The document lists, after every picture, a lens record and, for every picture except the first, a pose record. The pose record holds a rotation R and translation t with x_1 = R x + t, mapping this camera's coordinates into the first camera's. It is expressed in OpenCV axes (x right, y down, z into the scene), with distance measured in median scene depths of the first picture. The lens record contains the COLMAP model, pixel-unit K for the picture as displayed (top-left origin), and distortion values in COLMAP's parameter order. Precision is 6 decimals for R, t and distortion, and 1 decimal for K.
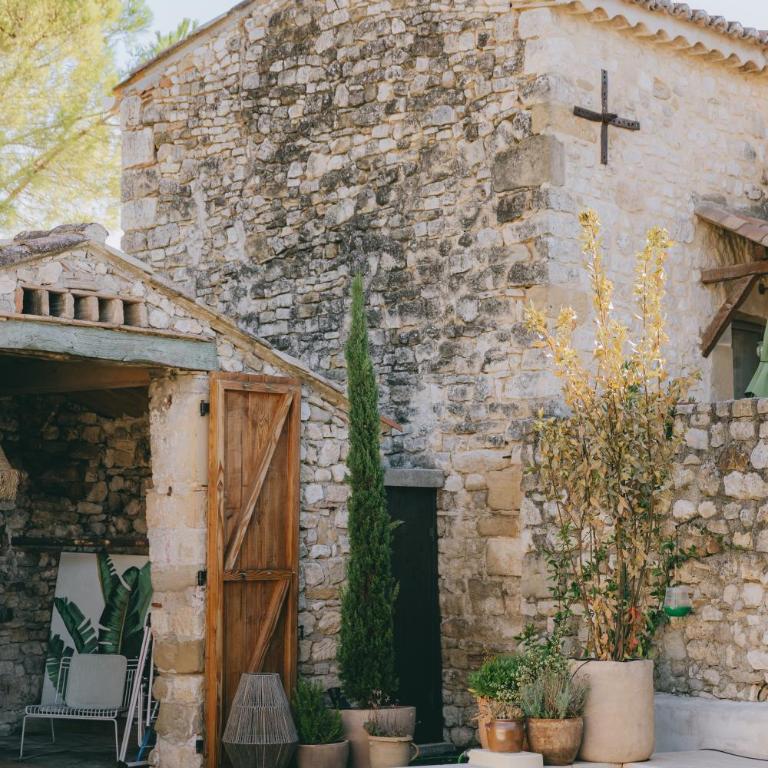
lens RADIAL K [[2051.7, 0, 388.3], [0, 2051.7, 425.4], [0, 0, 1]] dist [0.003905, 0.000000]
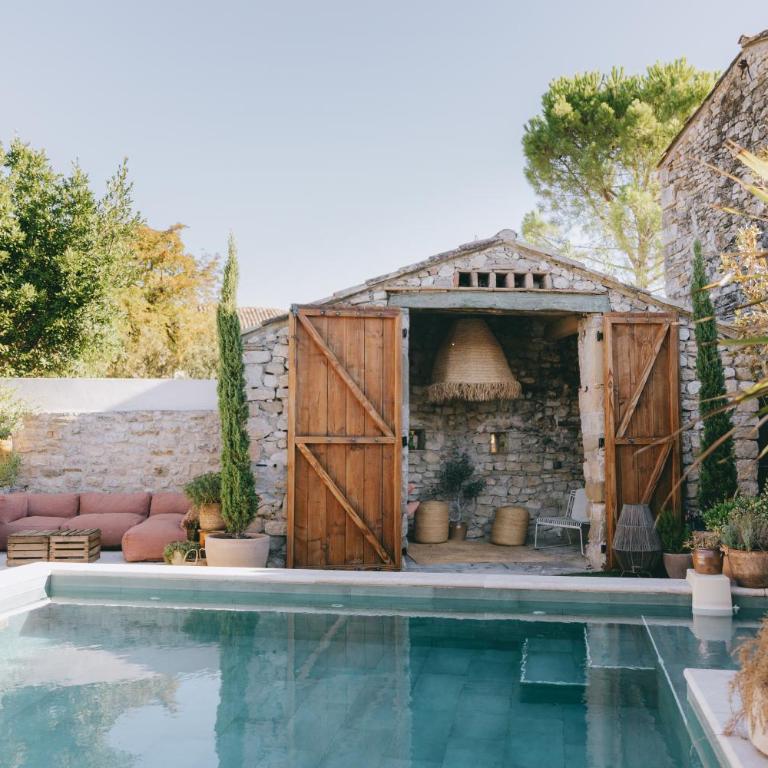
lens RADIAL K [[873.6, 0, 380.6], [0, 873.6, 379.4], [0, 0, 1]] dist [-0.000584, 0.000000]
pose [[0.759459, -0.052795, -0.648409, 0.208916], [0.048267, 0.998527, -0.024769, 0.032205], [0.648762, -0.012486, 0.760889, 0.355710]]
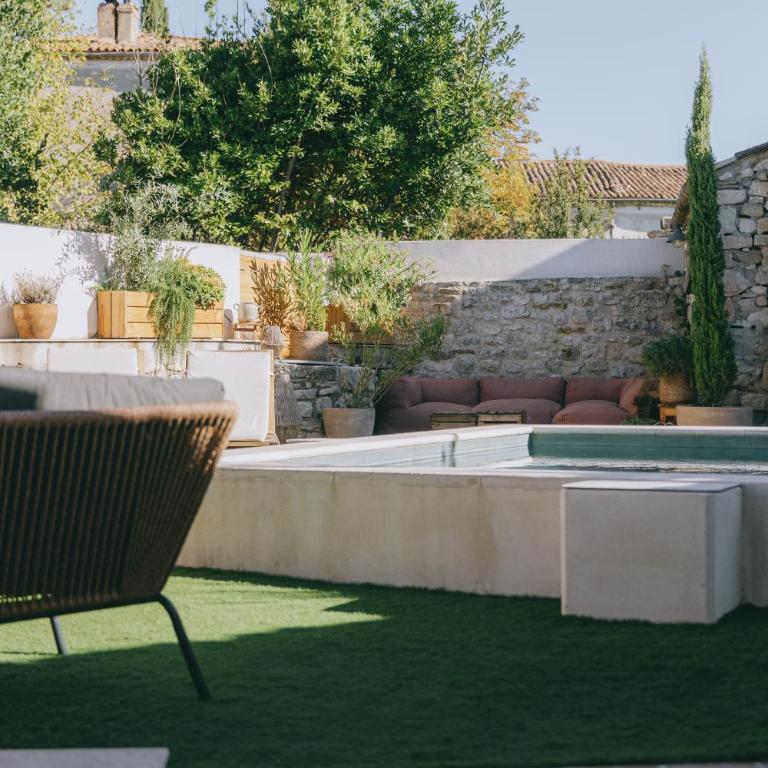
lens RADIAL K [[1417.2, 0, 378.3], [0, 1417.2, 391.3], [0, 0, 1]] dist [-0.010382, 0.000000]
pose [[0.576693, -0.002226, -0.816958, 0.302534], [0.057661, 0.997613, 0.037985, 0.067019], [0.814924, -0.069012, 0.575445, 0.115547]]
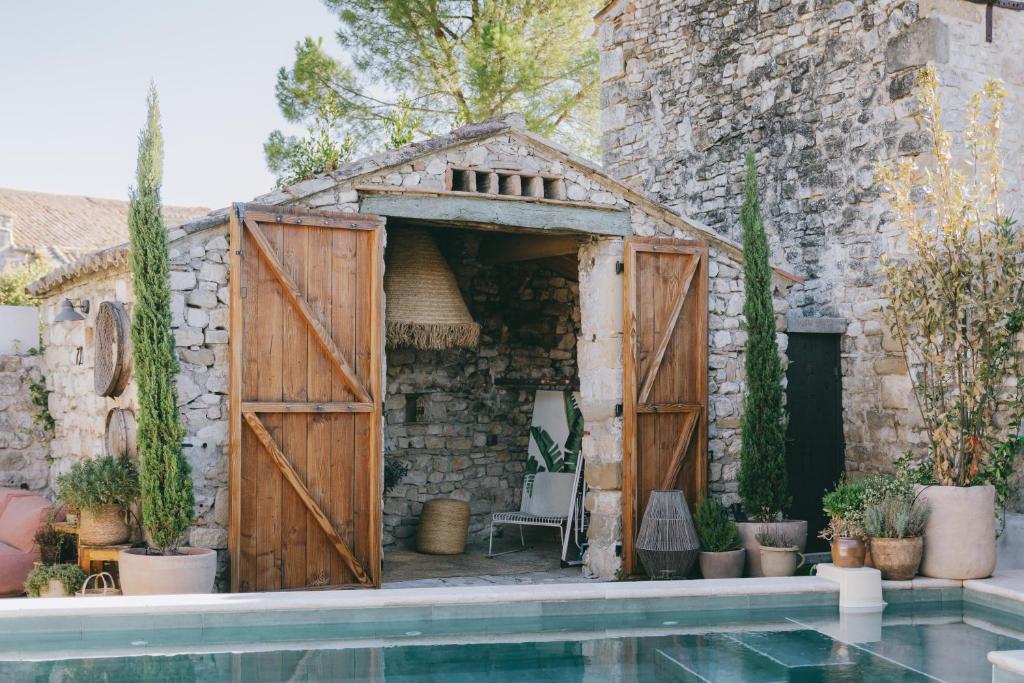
lens RADIAL K [[1459.1, 0, 509.4], [0, 1459.1, 401.2], [0, 0, 1]] dist [-0.005721, 0.000000]
pose [[0.960701, -0.002954, -0.277569, 0.079116], [0.021550, 0.997719, 0.063972, 0.012727], [0.276747, -0.067439, 0.958573, 0.161186]]
